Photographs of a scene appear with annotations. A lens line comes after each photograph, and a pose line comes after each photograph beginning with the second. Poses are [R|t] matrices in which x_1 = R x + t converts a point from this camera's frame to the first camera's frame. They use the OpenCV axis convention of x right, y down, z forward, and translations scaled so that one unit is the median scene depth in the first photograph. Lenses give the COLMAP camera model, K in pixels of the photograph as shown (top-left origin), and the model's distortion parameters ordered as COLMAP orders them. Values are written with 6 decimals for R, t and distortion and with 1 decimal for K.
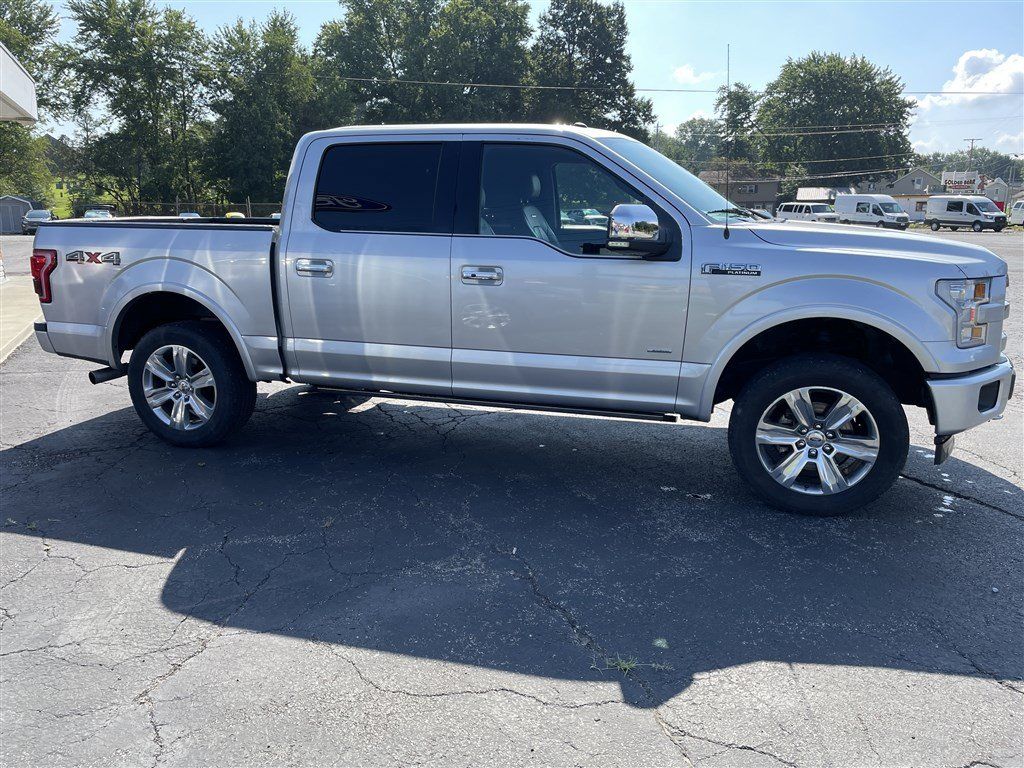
lens RADIAL K [[767.0, 0, 507.5], [0, 767.0, 386.3], [0, 0, 1]] dist [0.079010, -0.104420]
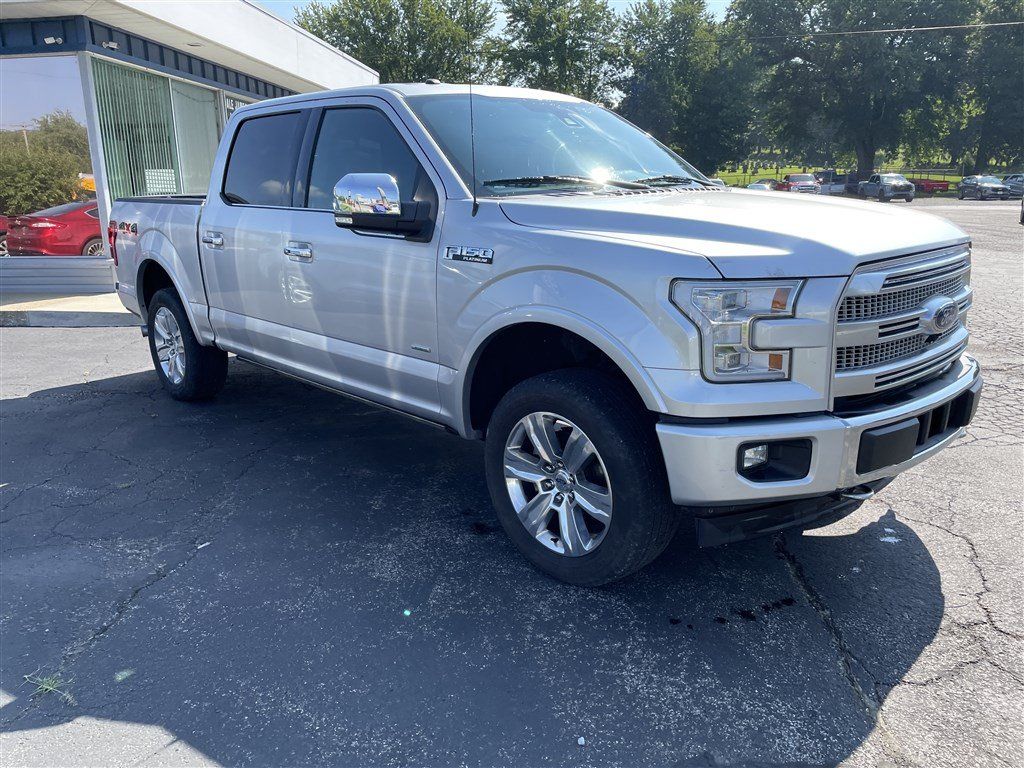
lens RADIAL K [[767.0, 0, 507.5], [0, 767.0, 386.3], [0, 0, 1]] dist [0.079010, -0.104420]
pose [[0.875766, 0.109045, -0.470259, 0.041845], [-0.092769, 0.994013, 0.057729, -0.003815], [0.473738, -0.006931, 0.880639, 0.018472]]
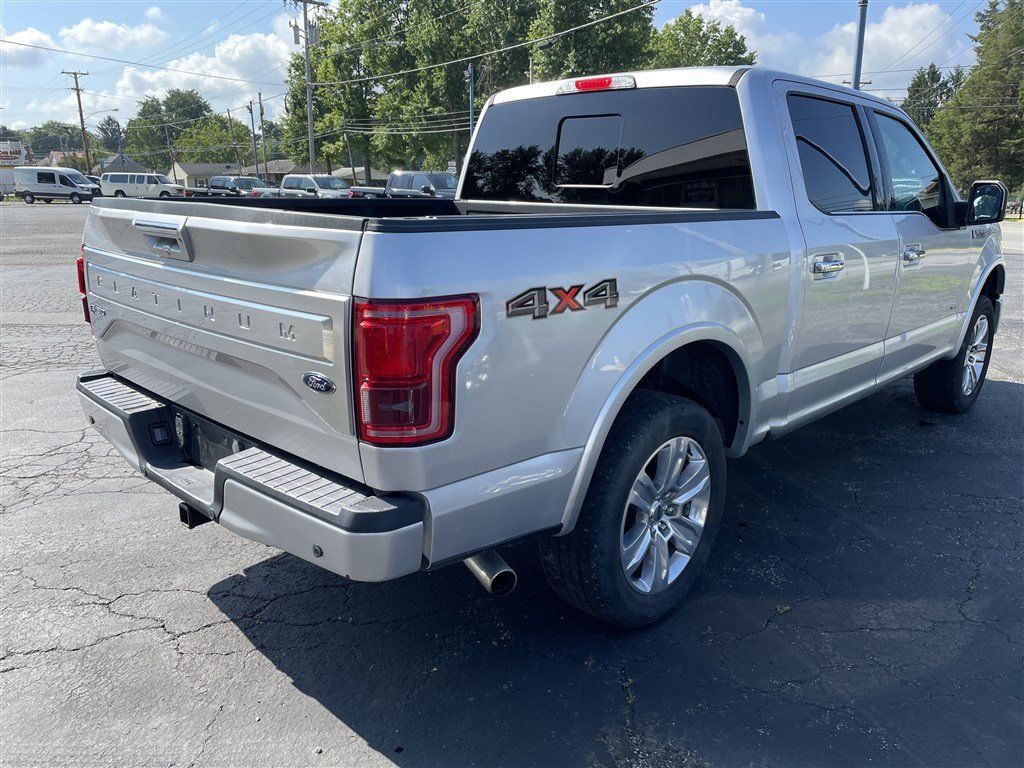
lens RADIAL K [[766.7, 0, 506.2], [0, 766.7, 383.2], [0, 0, 1]] dist [0.074085, -0.100602]
pose [[0.445466, -0.217592, 0.868455, -0.071095], [0.190199, 0.970875, 0.145693, -0.014494], [-0.874863, 0.100278, 0.473878, 0.064230]]
